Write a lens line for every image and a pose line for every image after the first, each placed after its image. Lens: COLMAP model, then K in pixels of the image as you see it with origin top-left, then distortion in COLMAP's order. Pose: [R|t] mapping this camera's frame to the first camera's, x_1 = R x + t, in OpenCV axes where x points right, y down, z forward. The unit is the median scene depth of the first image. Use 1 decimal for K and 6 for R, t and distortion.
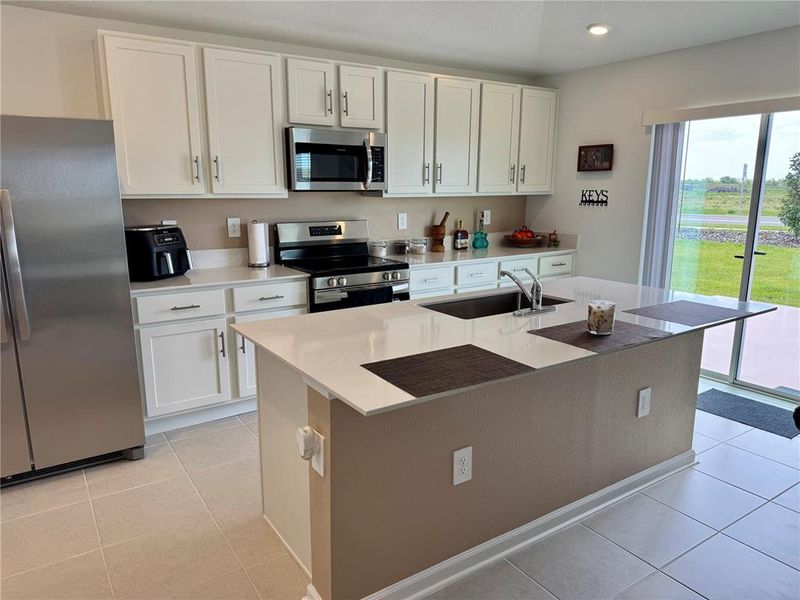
lens RADIAL K [[571.8, 0, 384.6], [0, 571.8, 304.3], [0, 0, 1]] dist [0.057131, -0.019362]
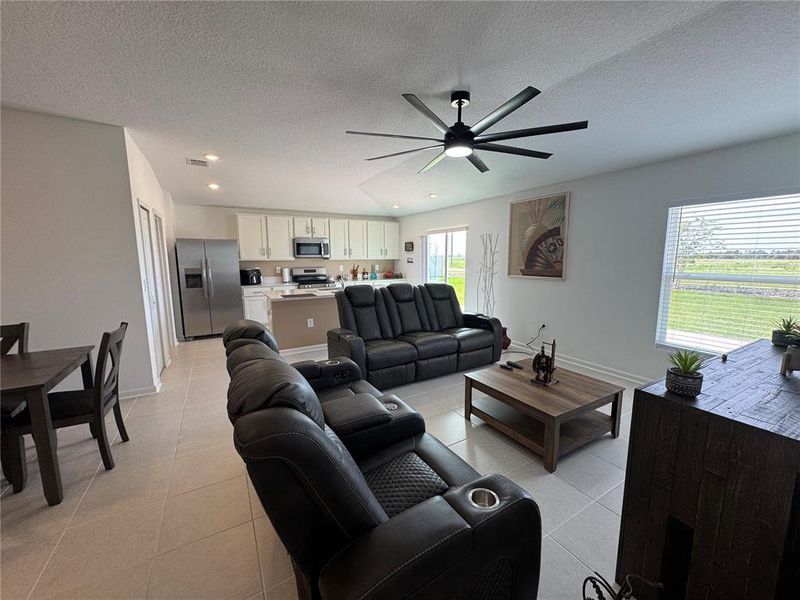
lens RADIAL K [[319.5, 0, 398.9], [0, 319.5, 299.3], [0, 0, 1]] dist [-0.005009, 0.001140]
pose [[0.998906, -0.002581, -0.046701, 0.450415], [-0.000942, 0.997163, -0.075262, 0.147861], [0.046763, 0.075224, 0.996070, -0.648768]]
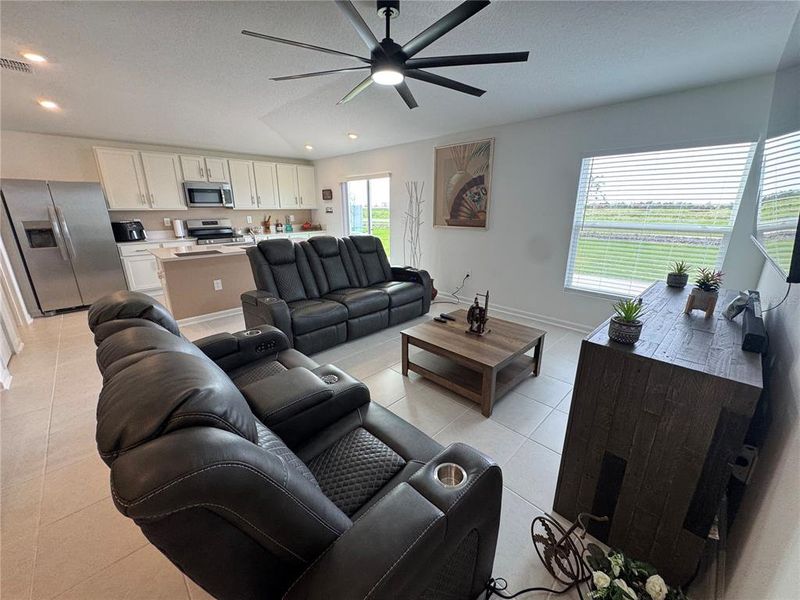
lens RADIAL K [[319.5, 0, 398.7], [0, 319.5, 300.2], [0, 0, 1]] dist [-0.005009, 0.001140]
pose [[0.978843, -0.062266, 0.194907, 0.429865], [0.046882, 0.995481, 0.082580, 0.137681], [-0.199168, -0.071695, 0.977339, -0.589351]]
